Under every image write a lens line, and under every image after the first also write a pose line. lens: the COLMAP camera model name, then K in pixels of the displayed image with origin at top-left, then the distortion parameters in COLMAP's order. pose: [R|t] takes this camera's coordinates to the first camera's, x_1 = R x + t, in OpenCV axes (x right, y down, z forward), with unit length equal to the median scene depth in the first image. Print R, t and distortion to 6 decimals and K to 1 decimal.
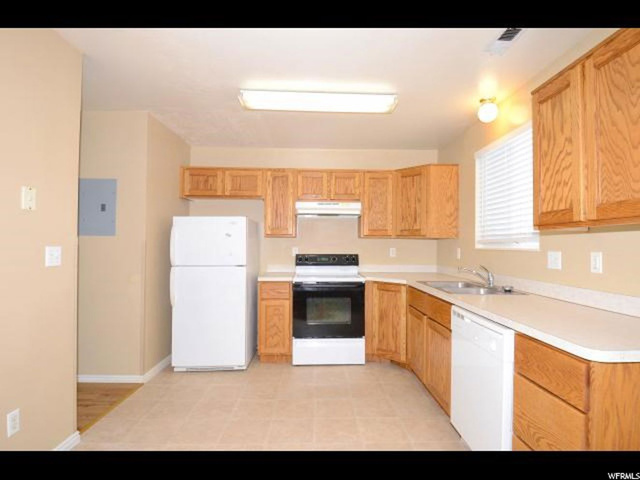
lens RADIAL K [[335.2, 0, 321.1], [0, 335.2, 240.8], [0, 0, 1]] dist [0.014261, -0.002499]
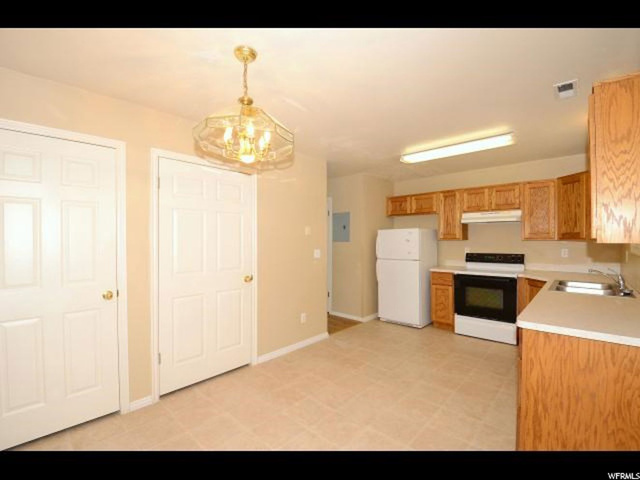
lens RADIAL K [[281.5, 0, 321.0], [0, 281.5, 240.5], [0, 0, 1]] dist [0.000025, -0.000278]
pose [[0.714638, -0.010306, -0.699418, 0.331827], [0.021732, 0.999736, 0.007473, -0.033331], [0.699156, -0.020540, 0.714674, -0.209395]]
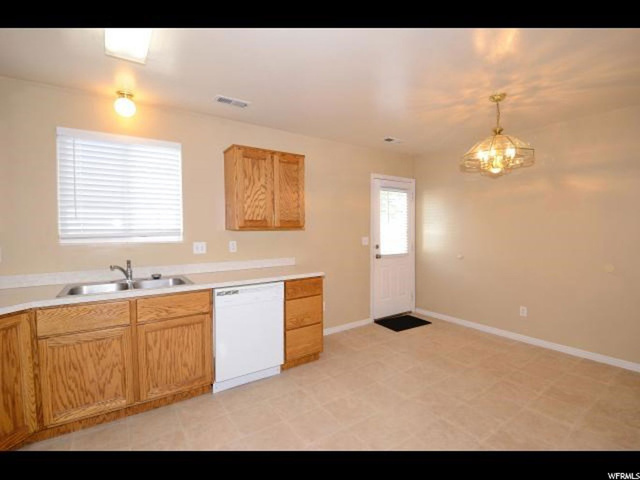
lens RADIAL K [[293.4, 0, 320.0], [0, 293.4, 240.6], [0, 0, 1]] dist [0.000080, -0.000644]
pose [[-0.542291, -0.025550, 0.839802, -0.843283], [-0.005283, 0.999621, 0.027001, -0.017731], [-0.840174, 0.010206, -0.542221, 1.483715]]
